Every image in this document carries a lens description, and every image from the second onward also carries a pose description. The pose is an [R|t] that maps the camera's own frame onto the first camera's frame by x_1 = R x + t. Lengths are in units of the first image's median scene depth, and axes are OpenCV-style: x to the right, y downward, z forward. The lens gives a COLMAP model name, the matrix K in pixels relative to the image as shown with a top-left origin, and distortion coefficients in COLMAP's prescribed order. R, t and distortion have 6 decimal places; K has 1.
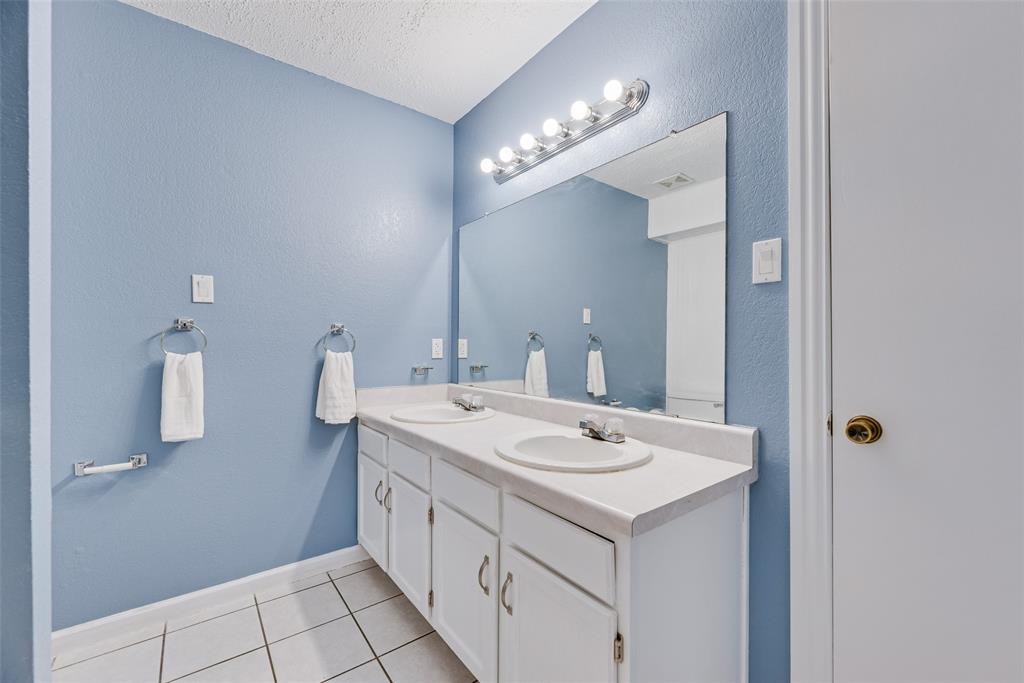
lens RADIAL K [[415.9, 0, 512.3], [0, 415.9, 342.2], [0, 0, 1]] dist [-0.000991, -0.000254]
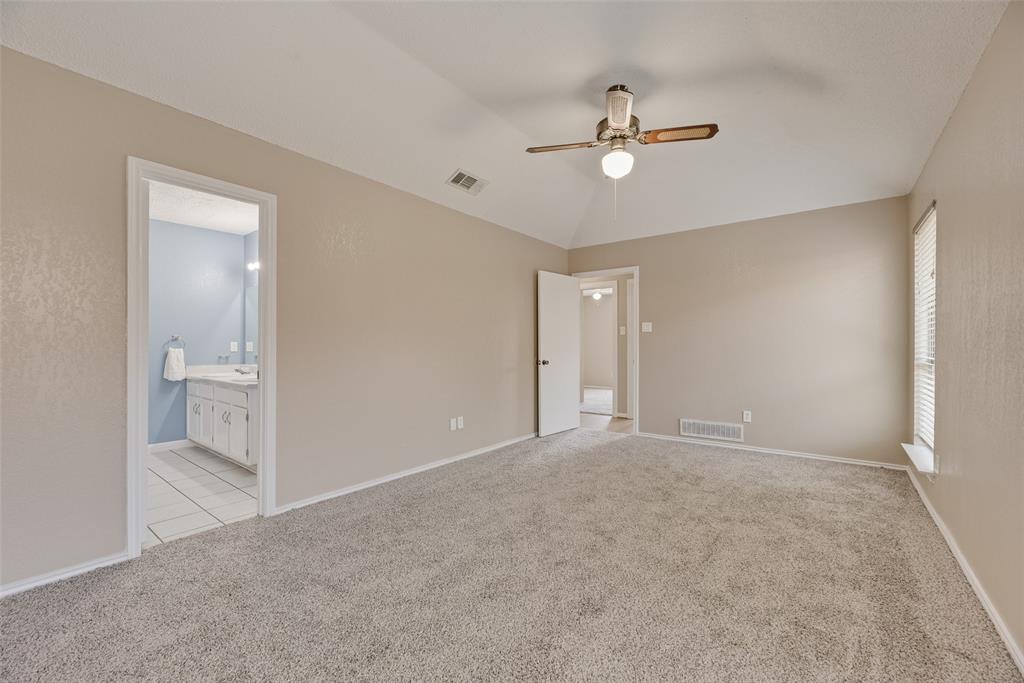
lens RADIAL K [[415.9, 0, 511.3], [0, 415.9, 346.4], [0, 0, 1]] dist [-0.000991, -0.000254]
pose [[0.969143, -0.000513, 0.246498, 0.725923], [-0.001899, 0.999953, 0.009546, -0.010819], [-0.246491, -0.009719, 0.969096, -1.495035]]
